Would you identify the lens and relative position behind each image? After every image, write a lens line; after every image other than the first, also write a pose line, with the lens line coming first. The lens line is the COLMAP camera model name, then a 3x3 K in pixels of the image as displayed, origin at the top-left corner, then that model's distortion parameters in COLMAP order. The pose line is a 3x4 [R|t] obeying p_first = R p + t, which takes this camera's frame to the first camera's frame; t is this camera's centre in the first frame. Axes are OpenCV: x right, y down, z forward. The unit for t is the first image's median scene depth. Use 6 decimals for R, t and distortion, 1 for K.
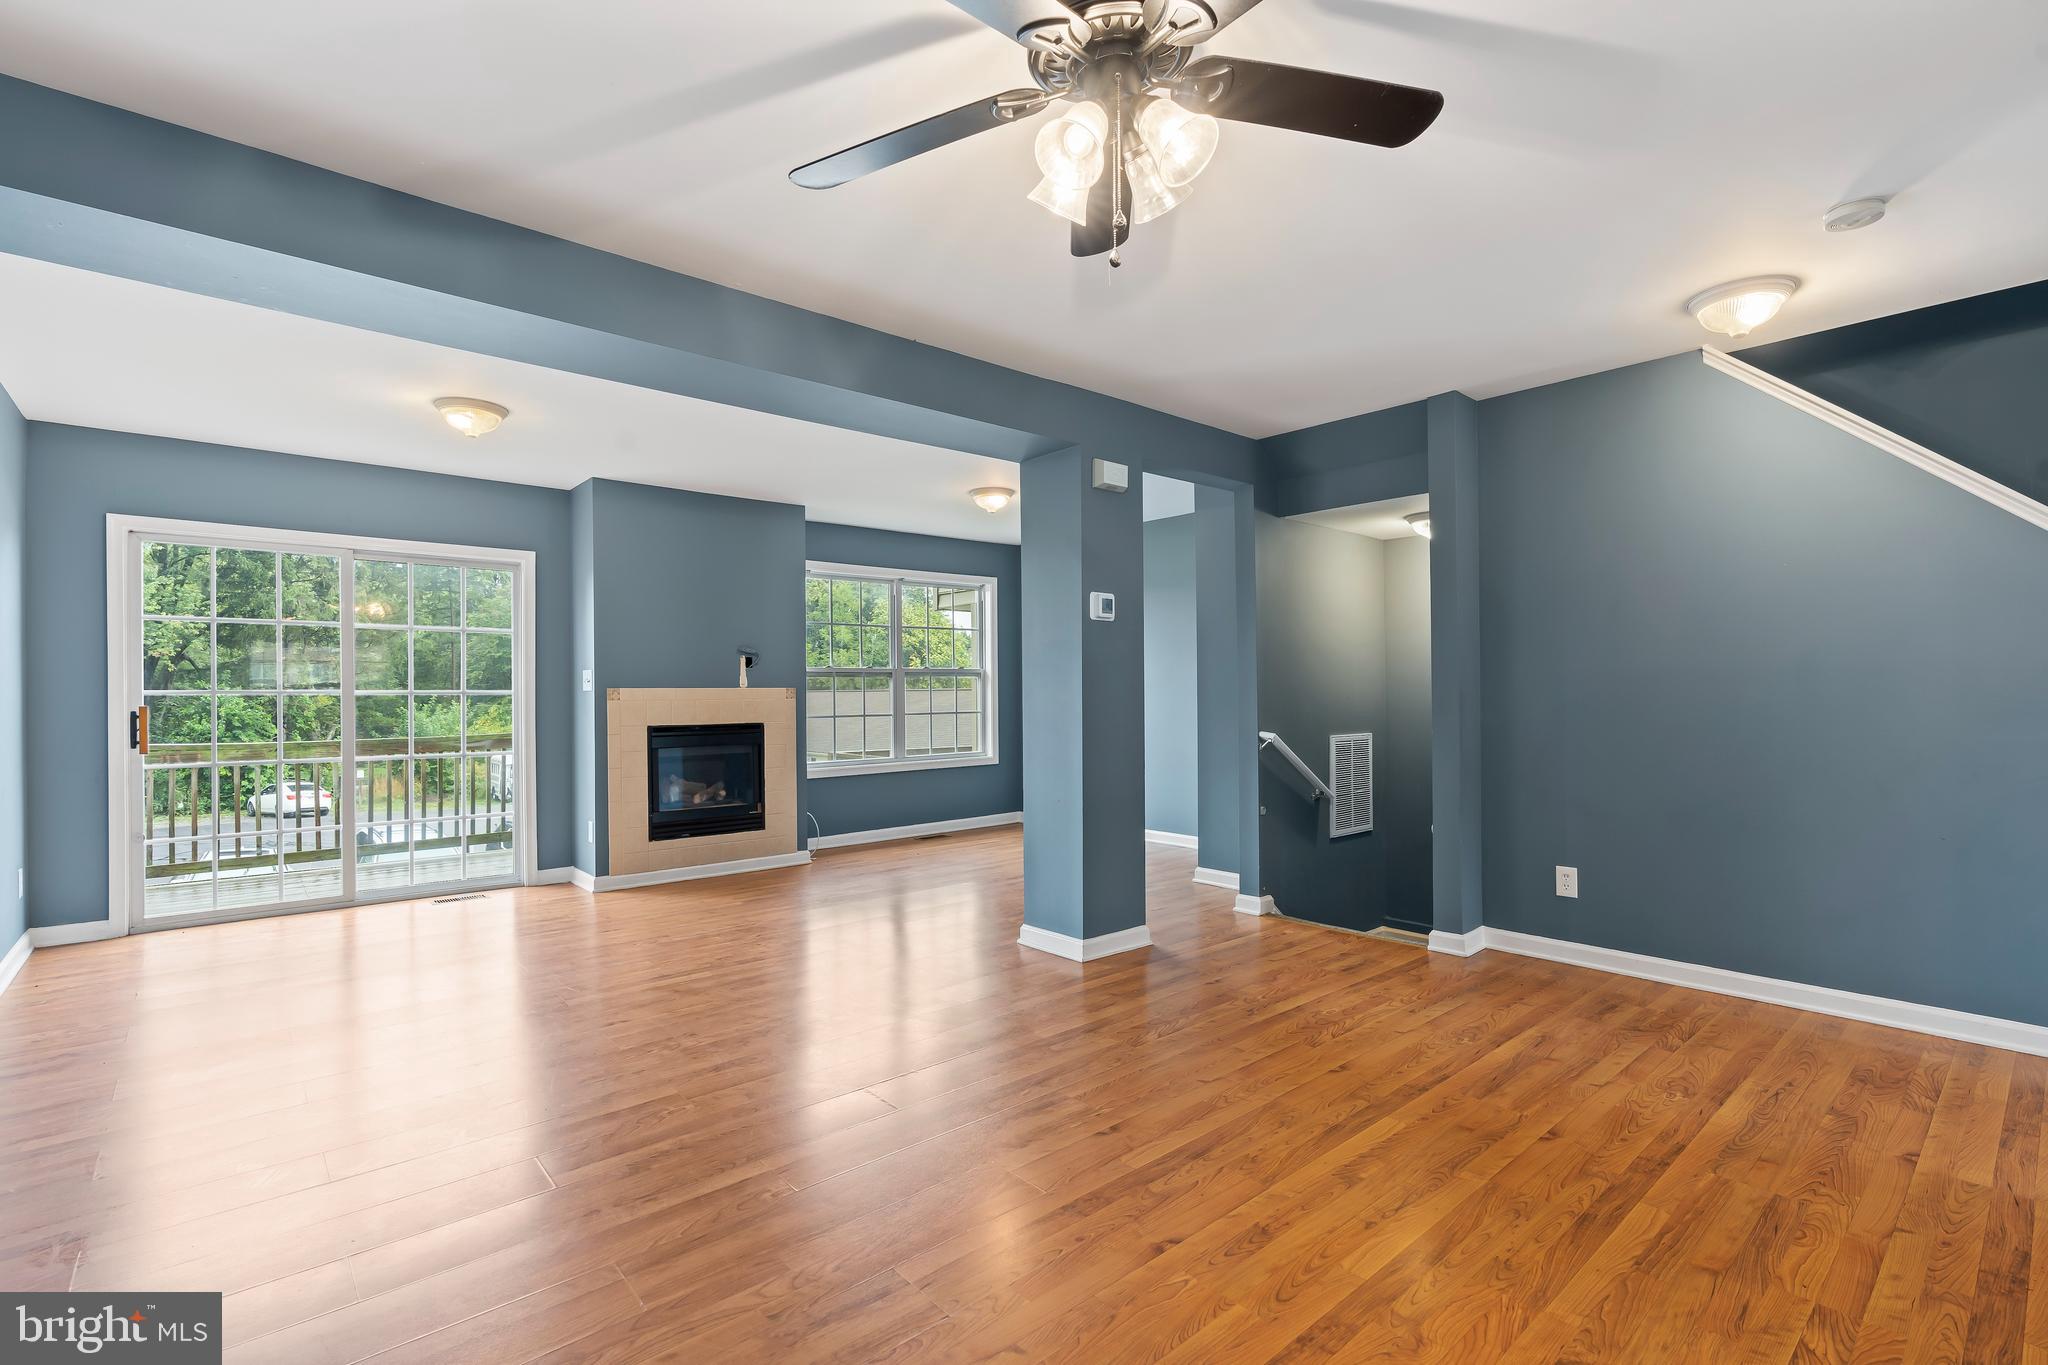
lens RADIAL K [[929.3, 0, 1022.2], [0, 929.3, 695.0], [0, 0, 1]] dist [-0.009620, 0.002785]
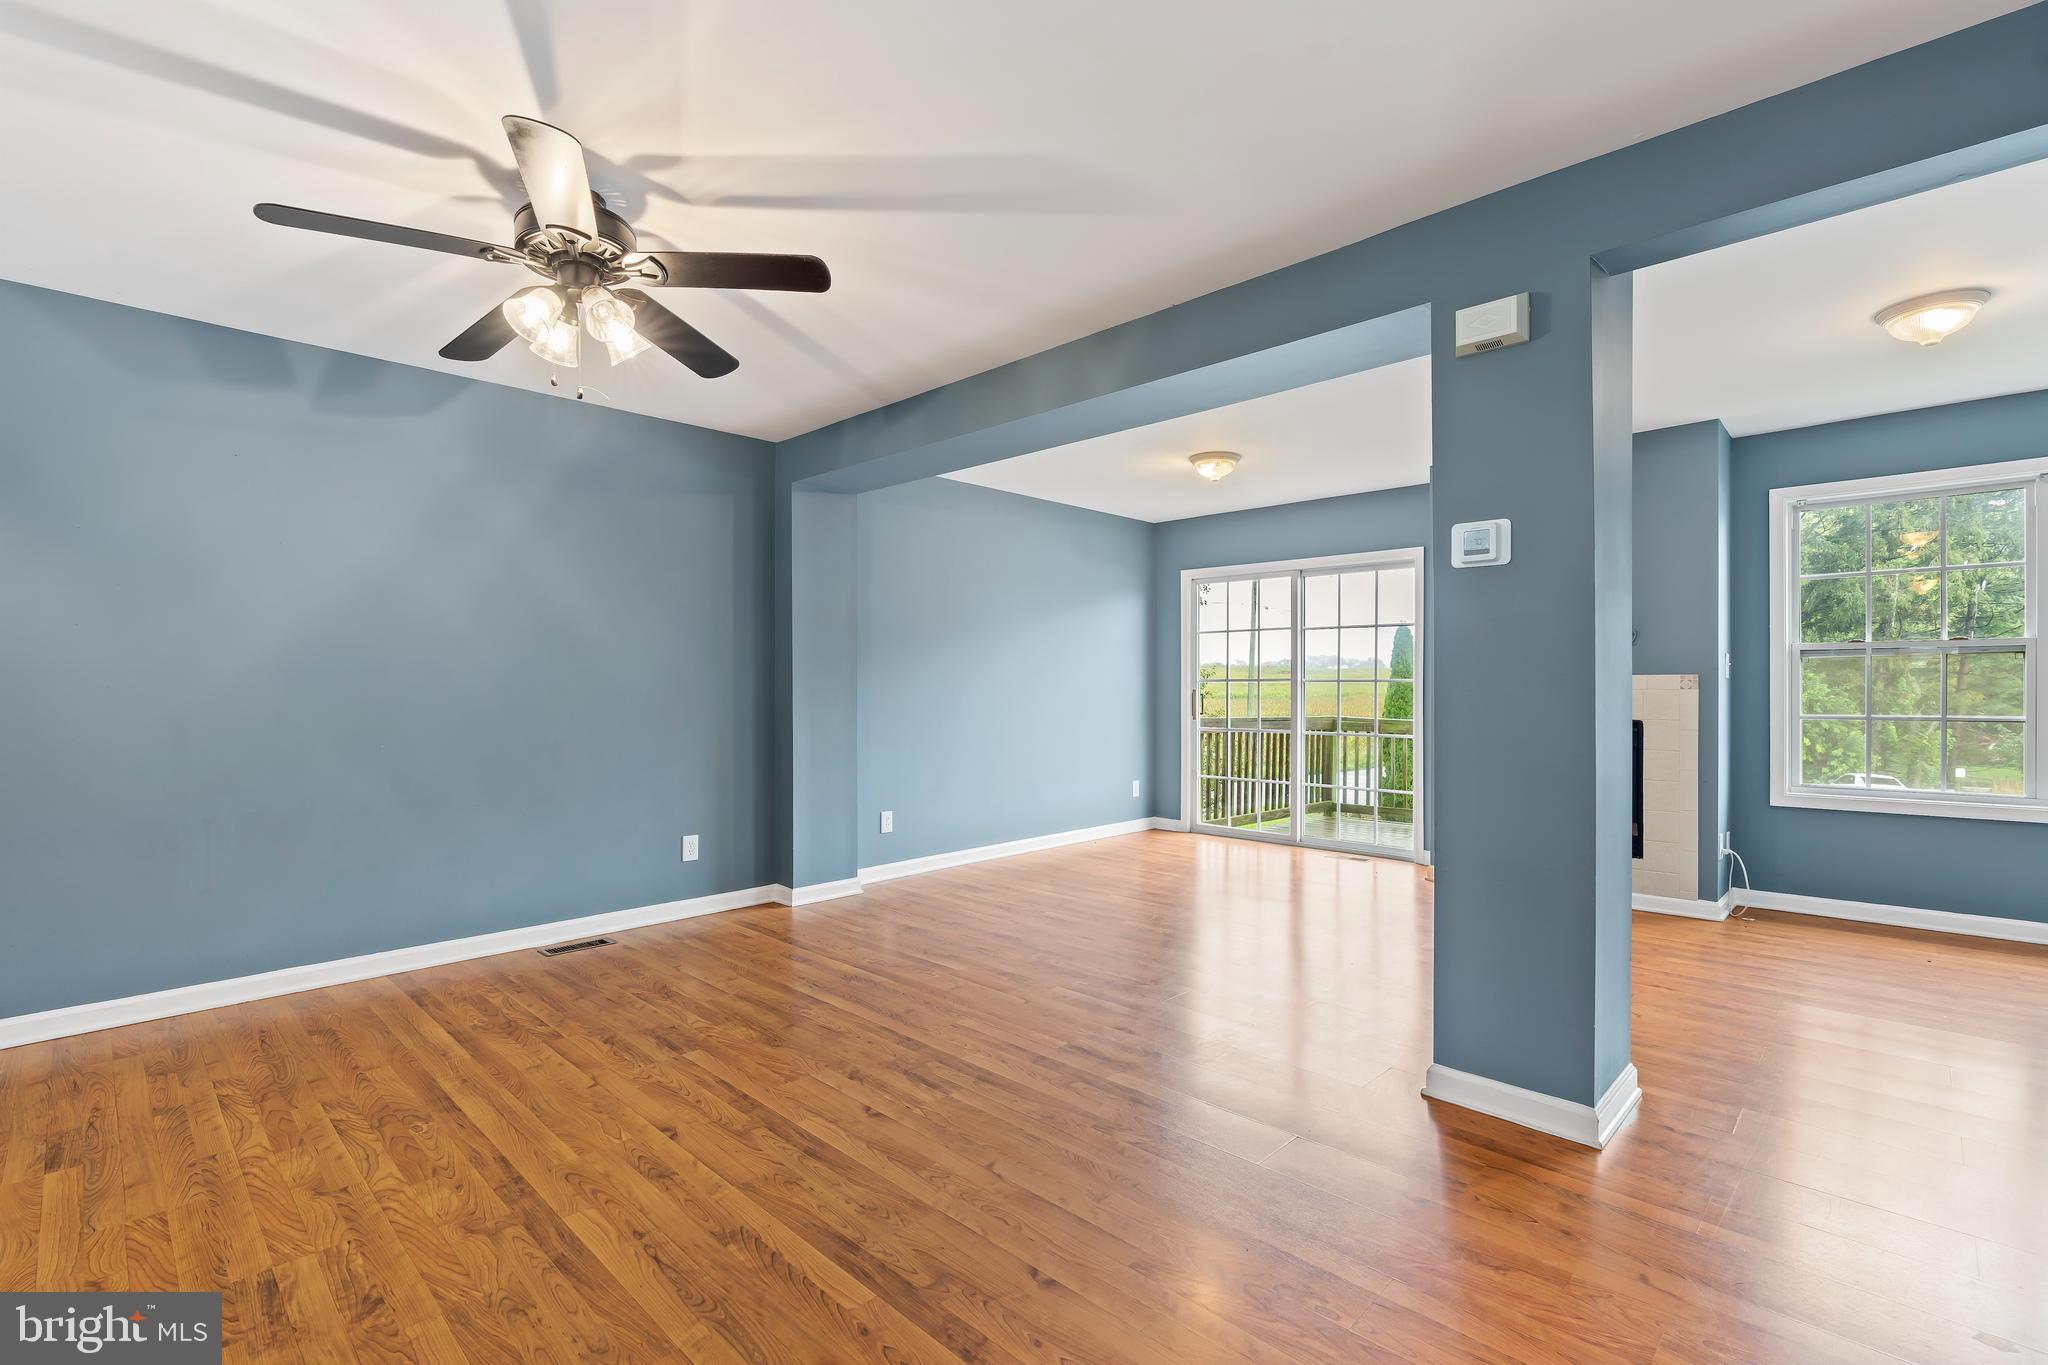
lens RADIAL K [[929.3, 0, 1027.9], [0, 929.3, 682.9], [0, 0, 1]] dist [-0.009620, 0.002785]
pose [[0.085209, 0.004231, -0.996354, 0.783847], [-0.002322, 0.999989, 0.004048, -0.004967], [0.996360, 0.001969, 0.085218, 0.755714]]
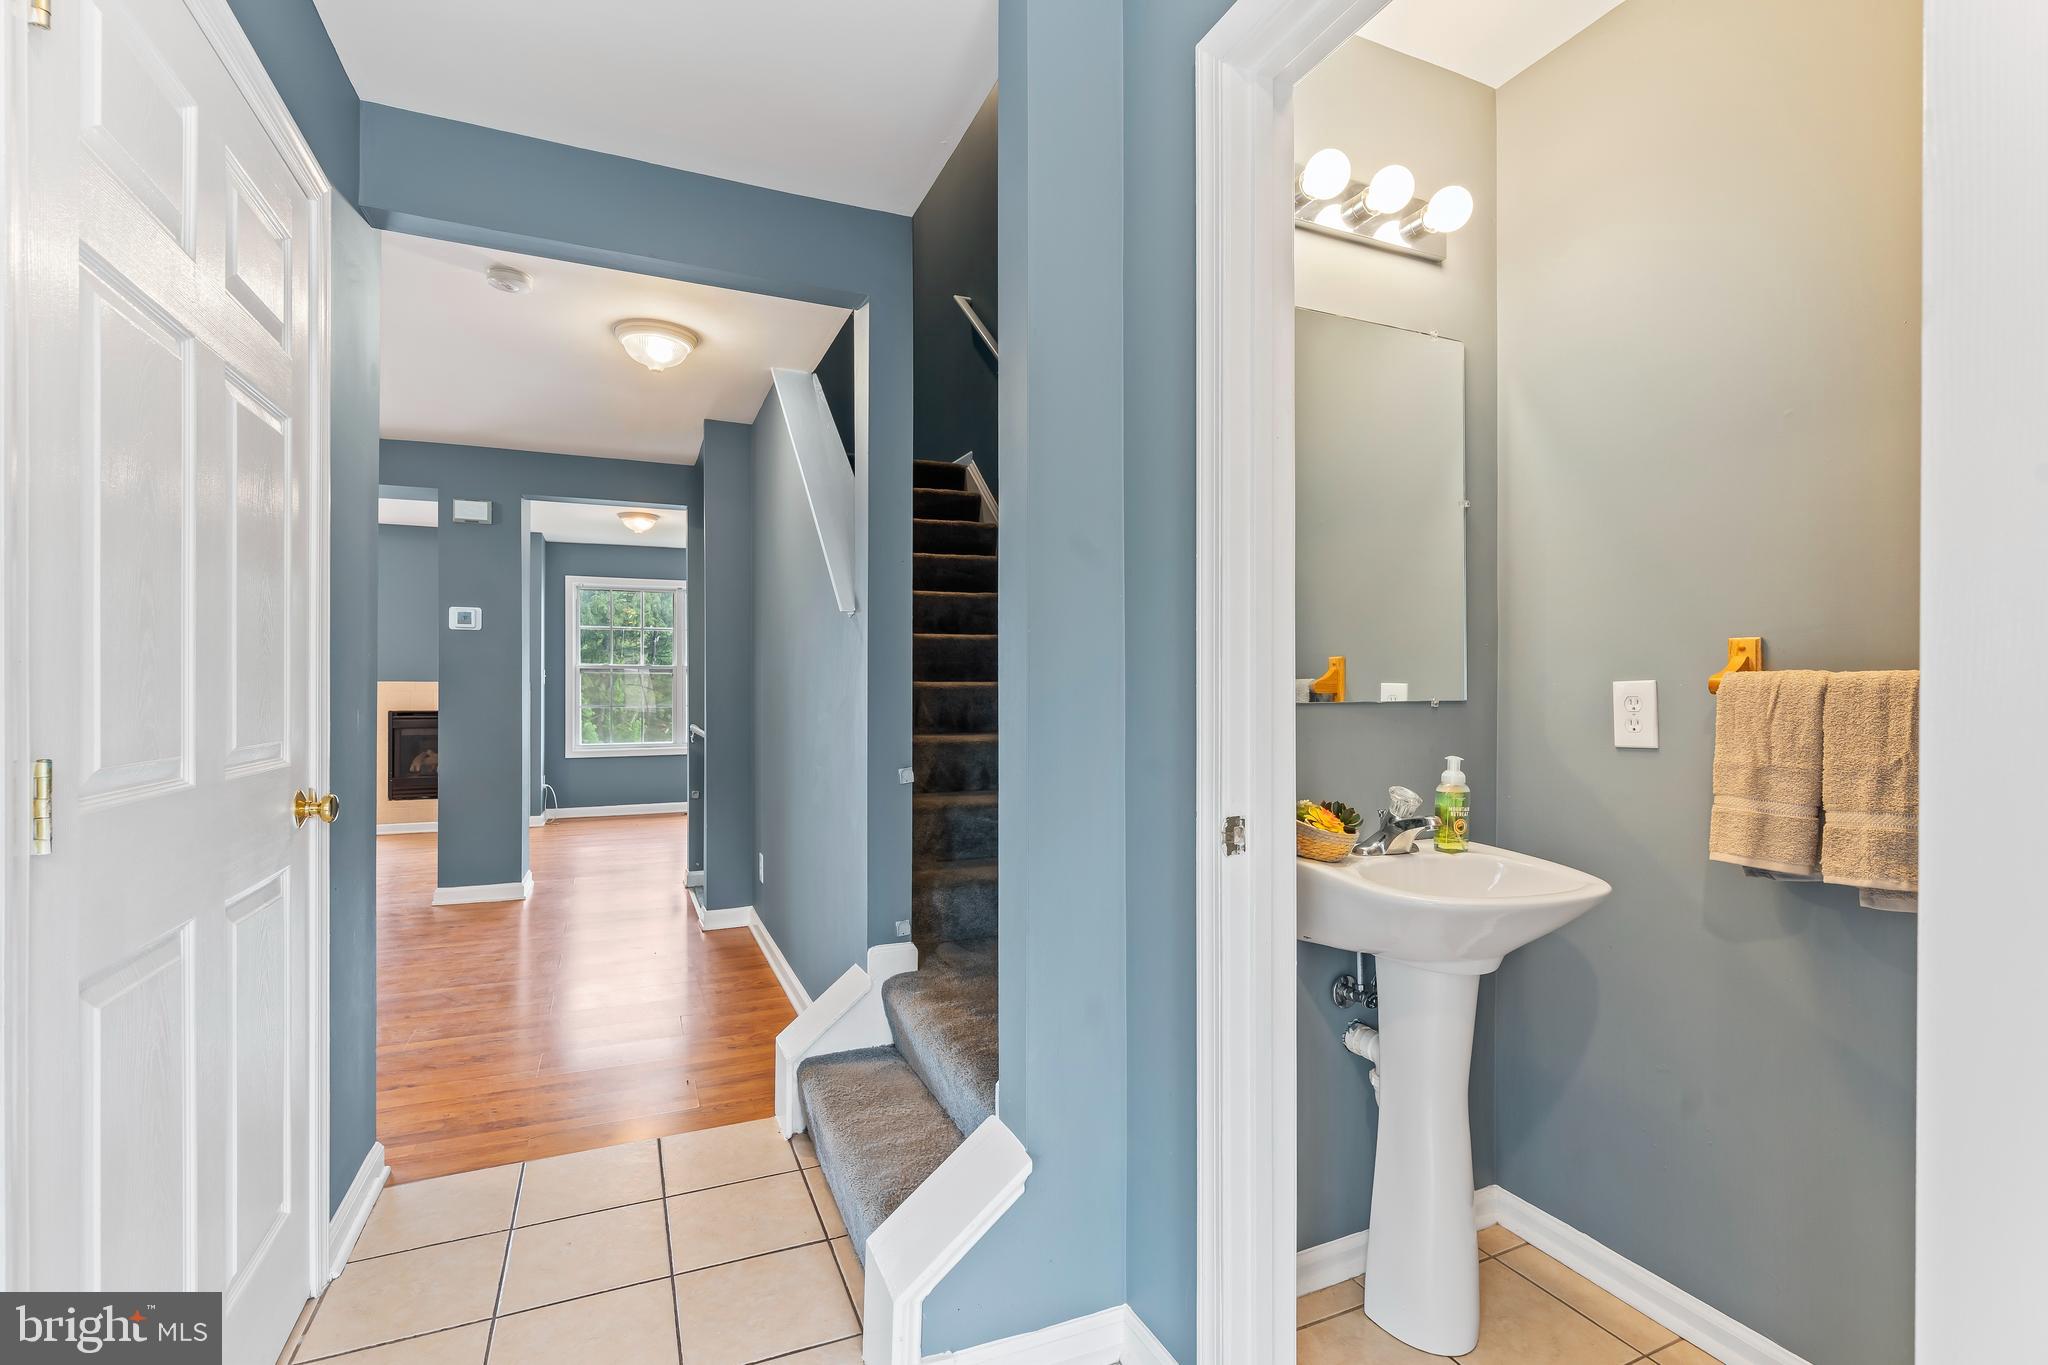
lens RADIAL K [[929.3, 0, 1022.9], [0, 929.3, 684.7], [0, 0, 1]] dist [-0.009620, 0.002785]
pose [[0.951171, 0.006246, -0.308602, 1.355358], [-0.007711, 0.999964, -0.003526, -0.010533], [0.308569, 0.005733, 0.951185, 0.076341]]
